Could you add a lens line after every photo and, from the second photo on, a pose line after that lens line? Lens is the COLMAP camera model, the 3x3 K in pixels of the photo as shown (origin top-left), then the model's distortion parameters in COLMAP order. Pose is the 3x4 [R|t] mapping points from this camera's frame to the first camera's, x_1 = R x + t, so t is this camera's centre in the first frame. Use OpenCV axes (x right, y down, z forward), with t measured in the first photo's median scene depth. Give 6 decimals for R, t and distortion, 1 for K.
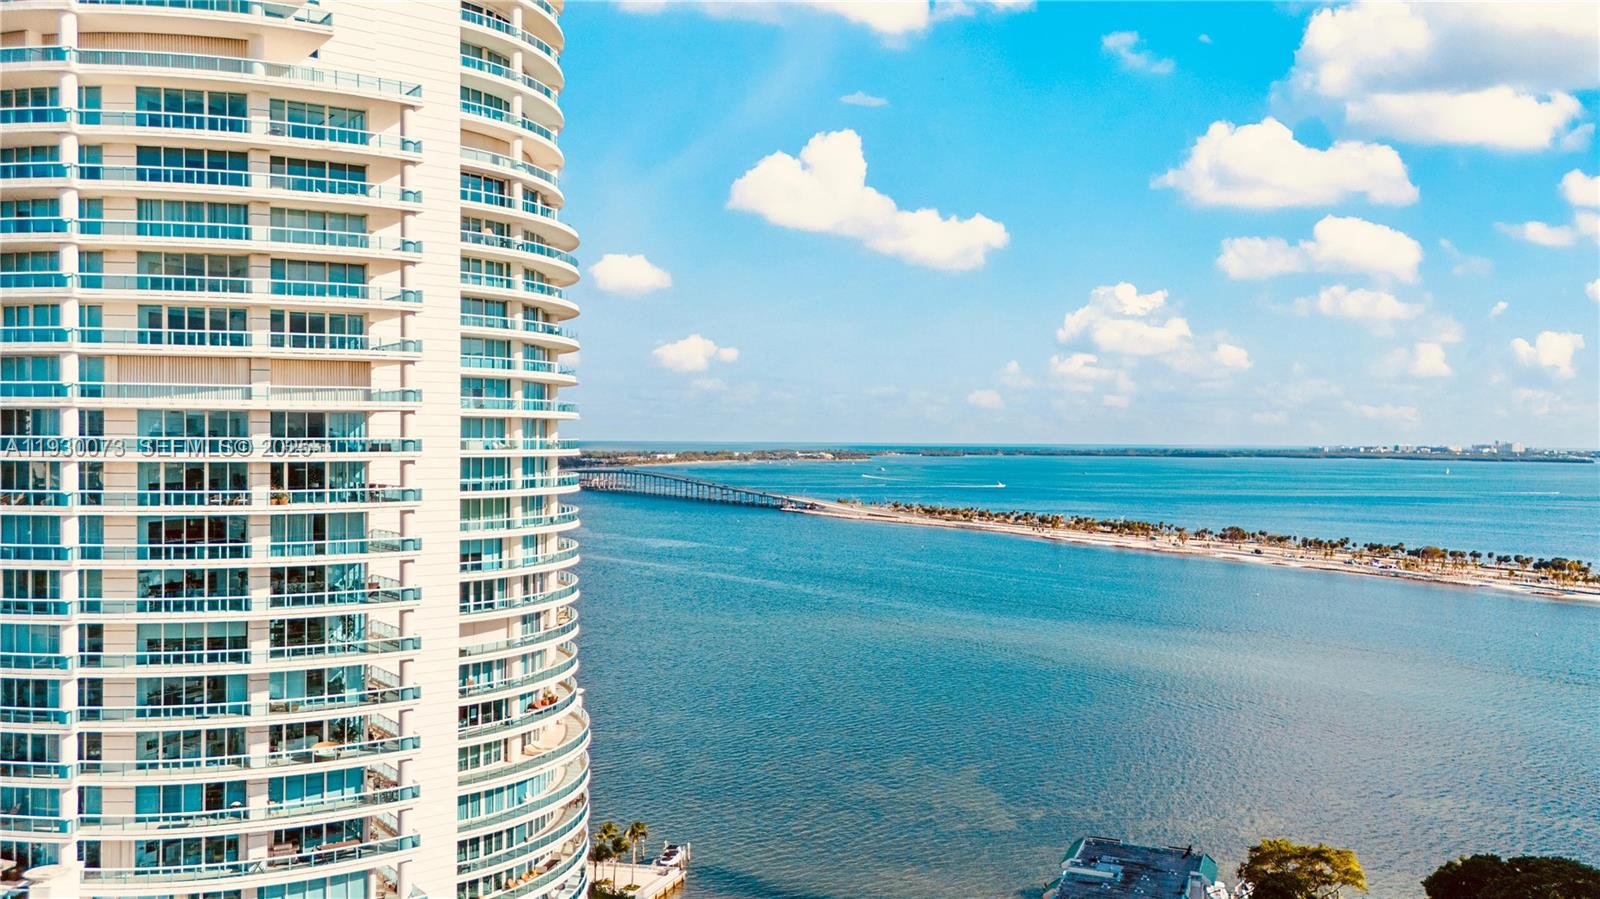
lens RADIAL K [[1219.4, 0, 799.4], [0, 1219.4, 445.1], [0, 0, 1]] dist [-0.012096, 0.004010]
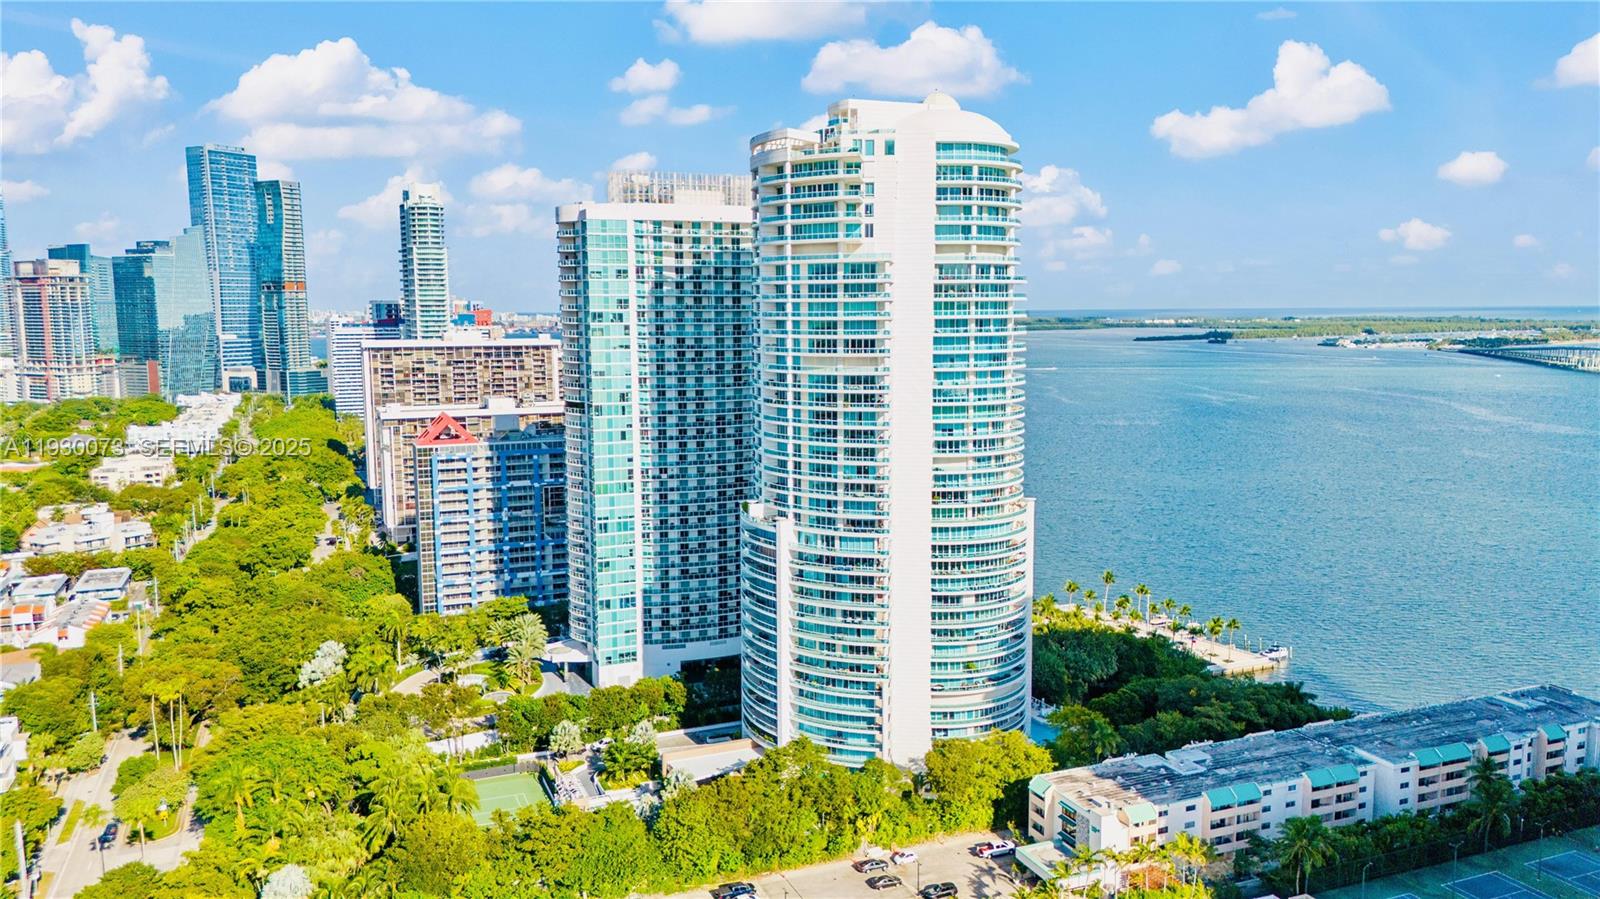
lens RADIAL K [[1219.4, 0, 800.5], [0, 1219.4, 451.2], [0, 0, 1]] dist [-0.012096, 0.004010]
pose [[0.690061, 0.076867, -0.719657, 1.580417], [0.008042, 0.993468, 0.113824, -0.178090], [0.723706, -0.084333, 0.684936, -1.068418]]
